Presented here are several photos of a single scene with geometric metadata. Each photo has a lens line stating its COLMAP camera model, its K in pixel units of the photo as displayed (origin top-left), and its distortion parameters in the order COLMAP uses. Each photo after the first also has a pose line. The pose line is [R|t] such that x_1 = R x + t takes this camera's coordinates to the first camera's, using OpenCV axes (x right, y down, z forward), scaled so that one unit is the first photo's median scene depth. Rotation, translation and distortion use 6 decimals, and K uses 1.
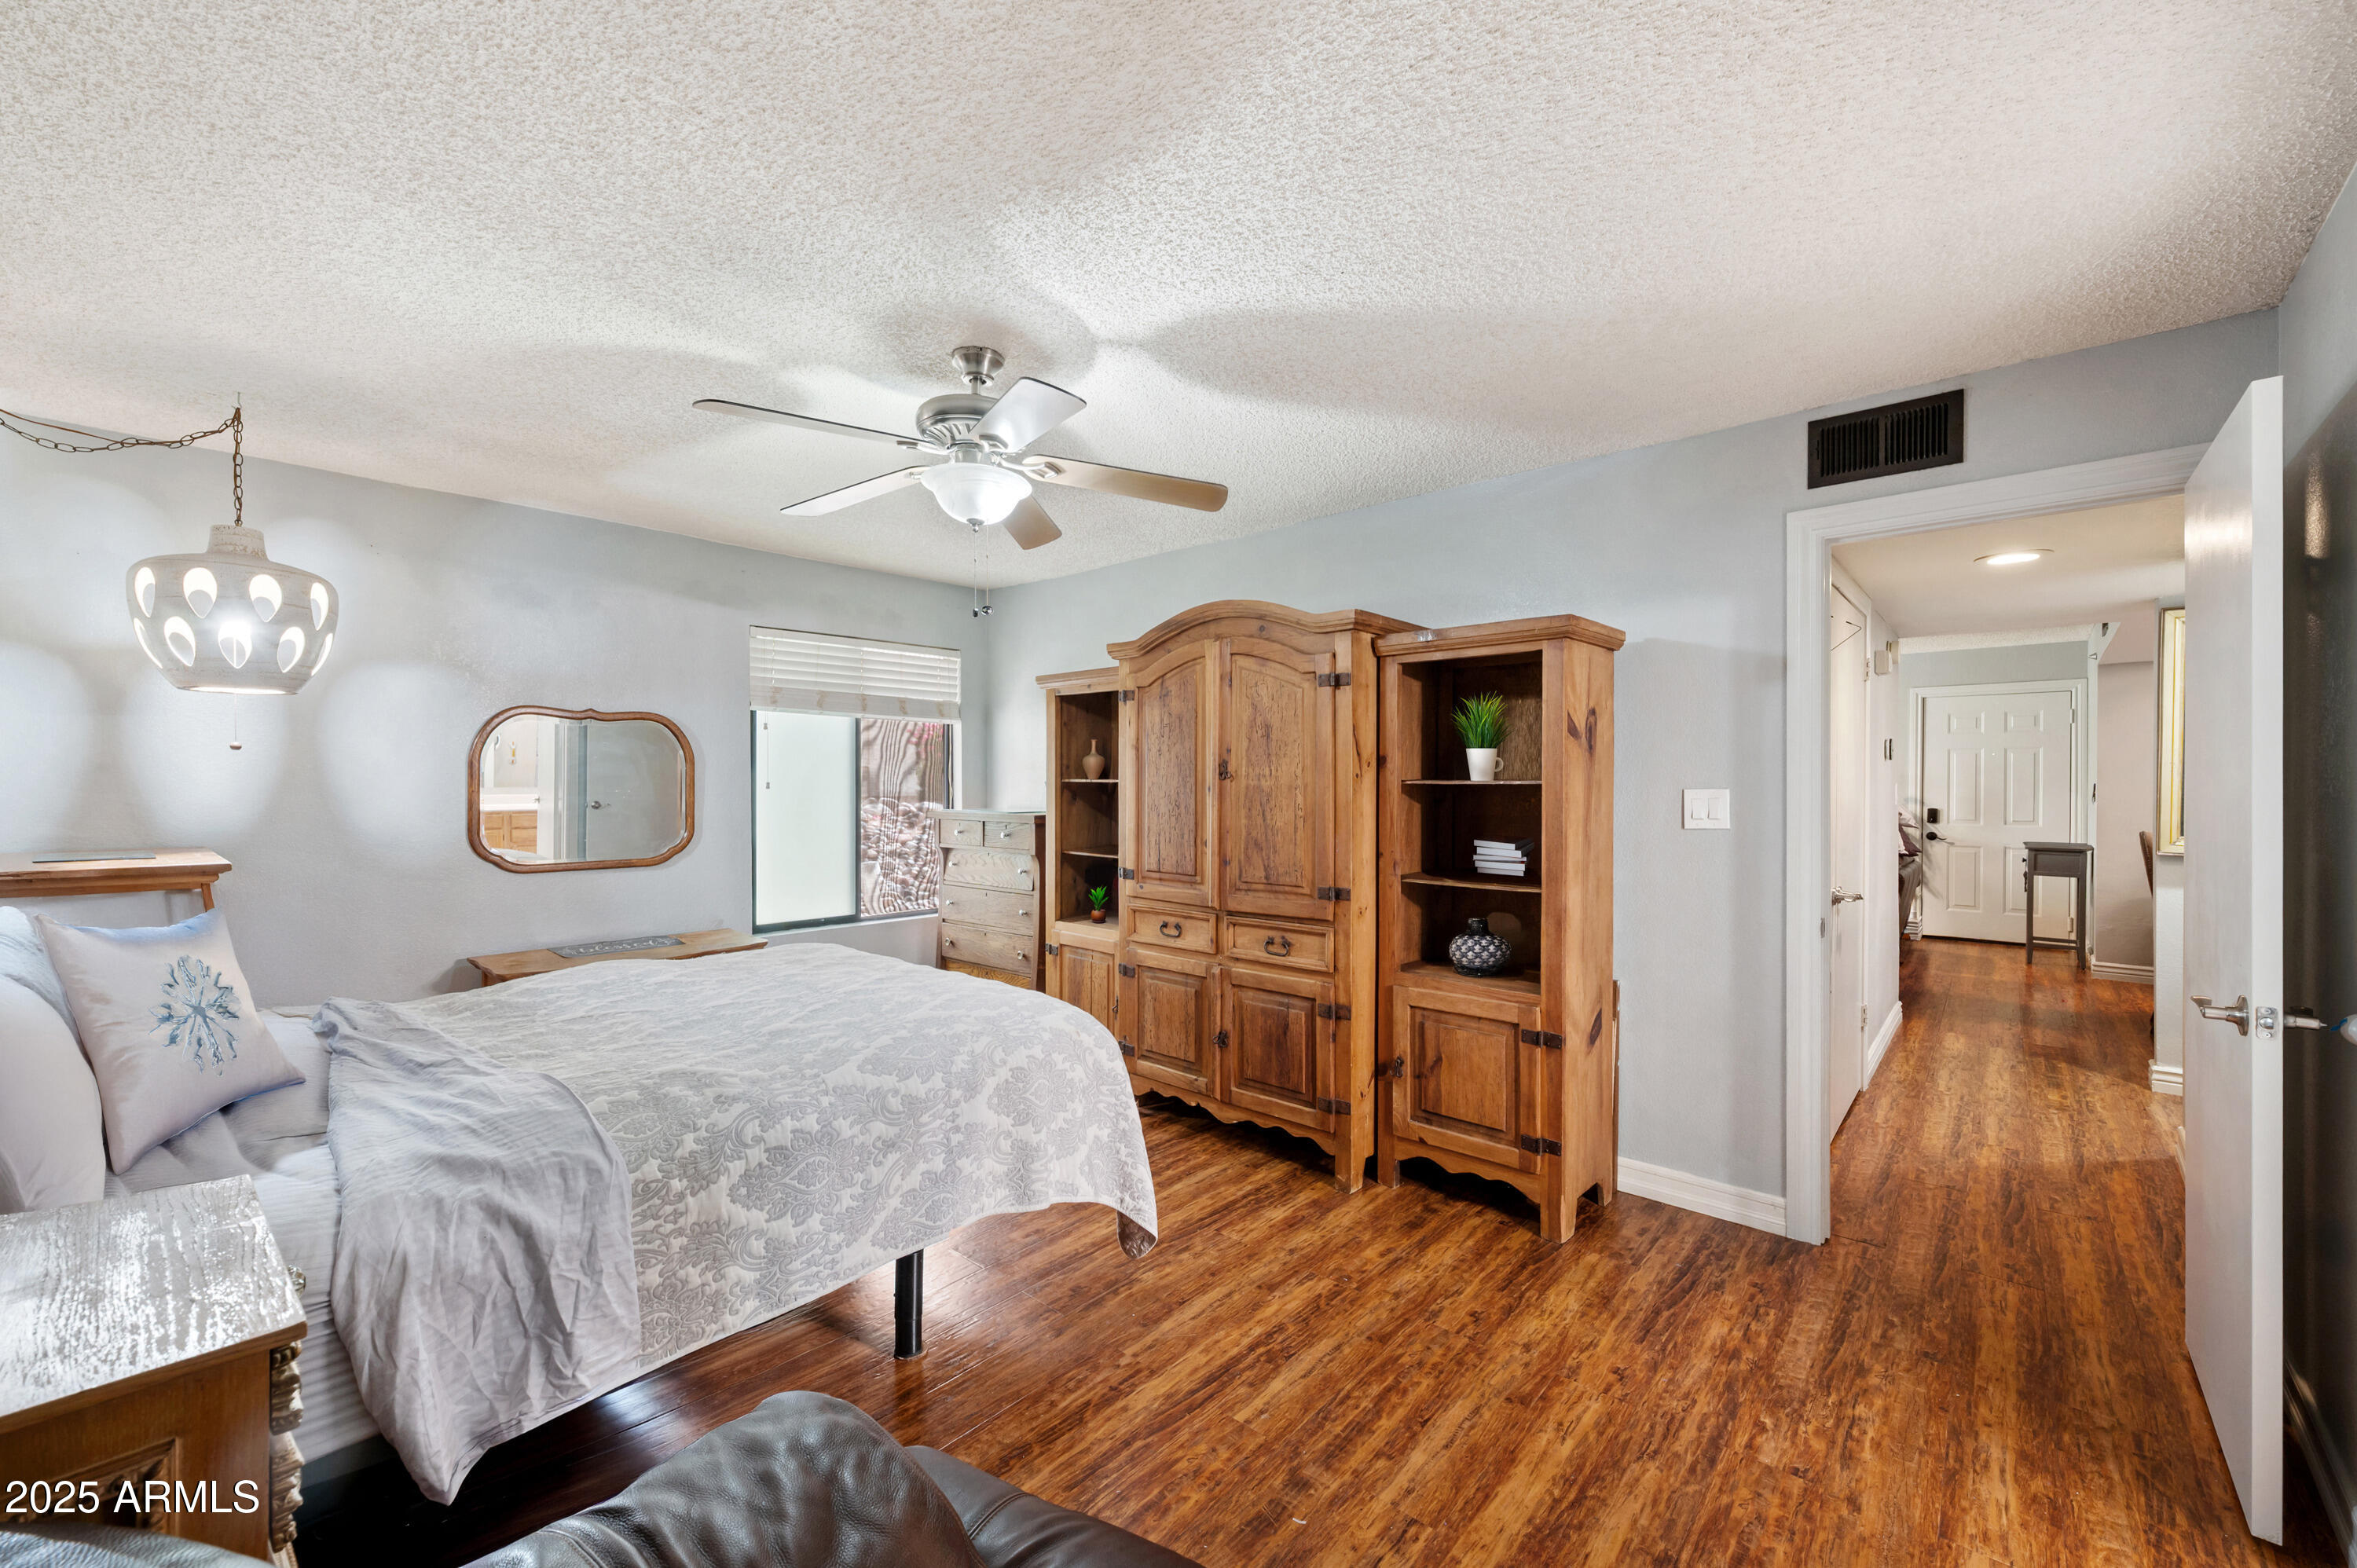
lens RADIAL K [[937.1, 0, 1184.4], [0, 937.1, 794.8], [0, 0, 1]] dist [0.000175, -0.000028]
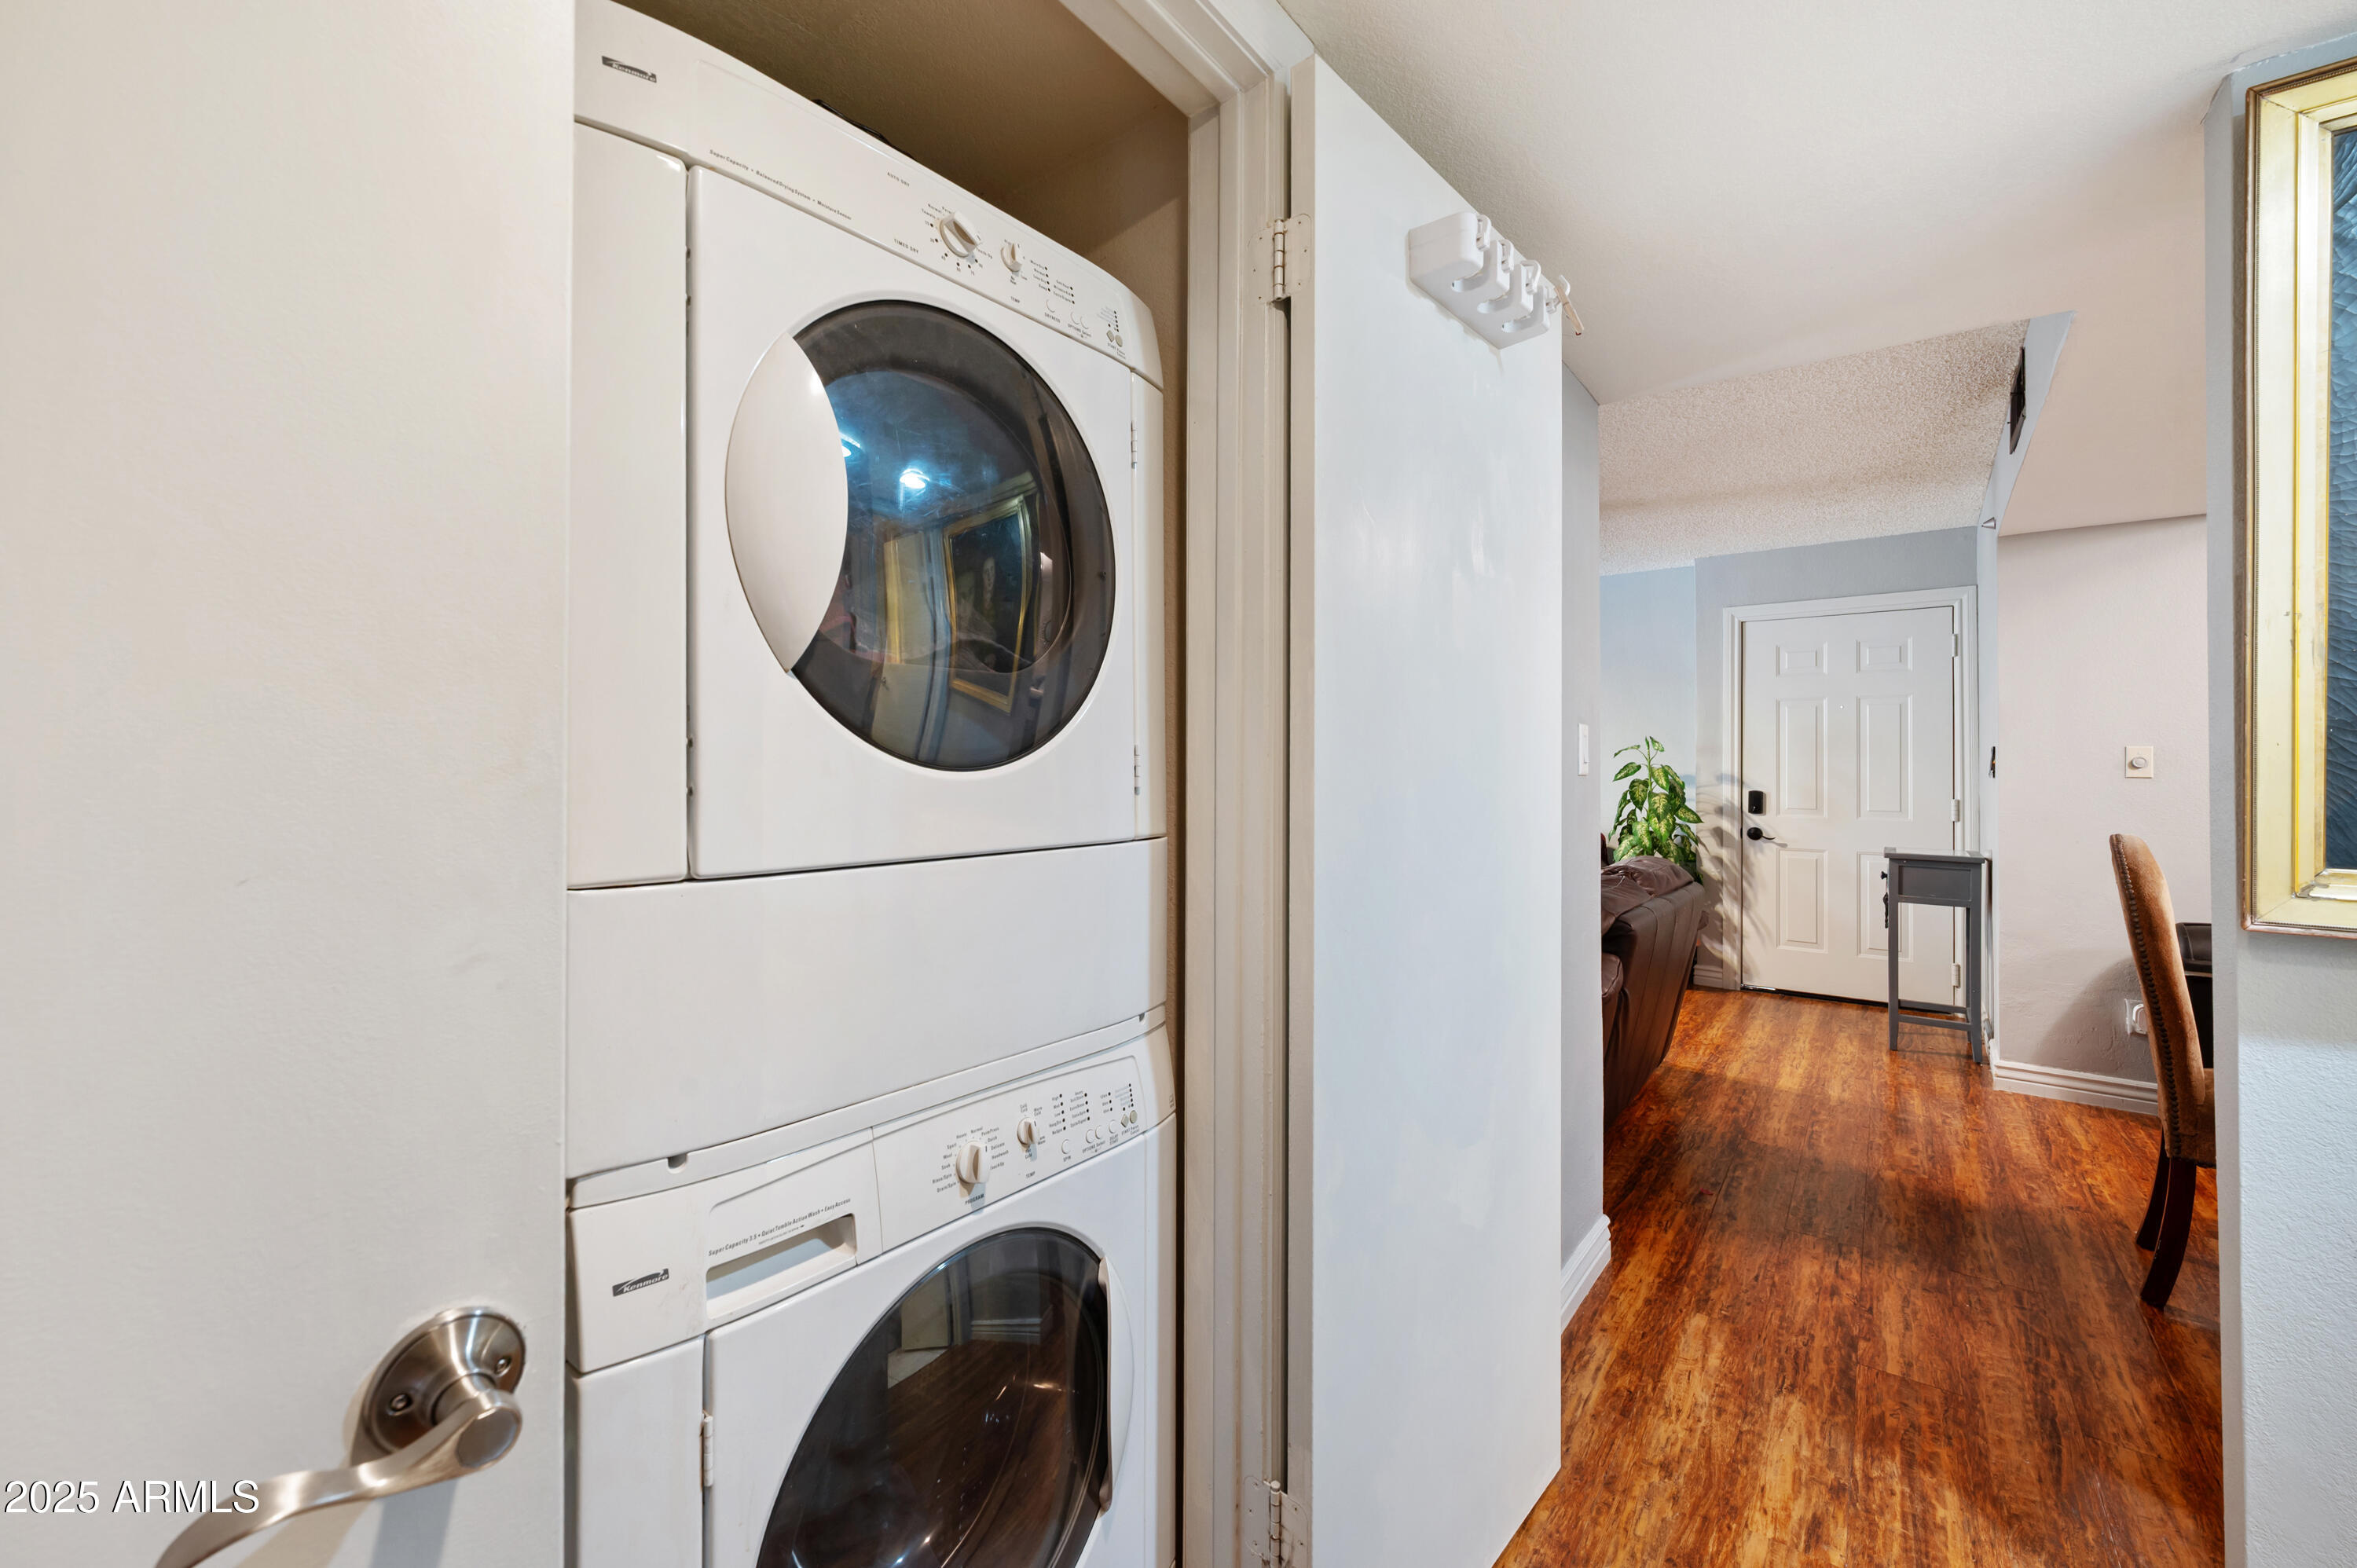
lens RADIAL K [[937.1, 0, 1167.9], [0, 937.1, 761.9], [0, 0, 1]] dist [0.000175, -0.000028]
pose [[0.998449, -0.001152, 0.055668, 0.385047], [0.001556, 0.999973, -0.007213, -0.001856], [-0.055659, 0.007289, 0.998423, 0.403555]]
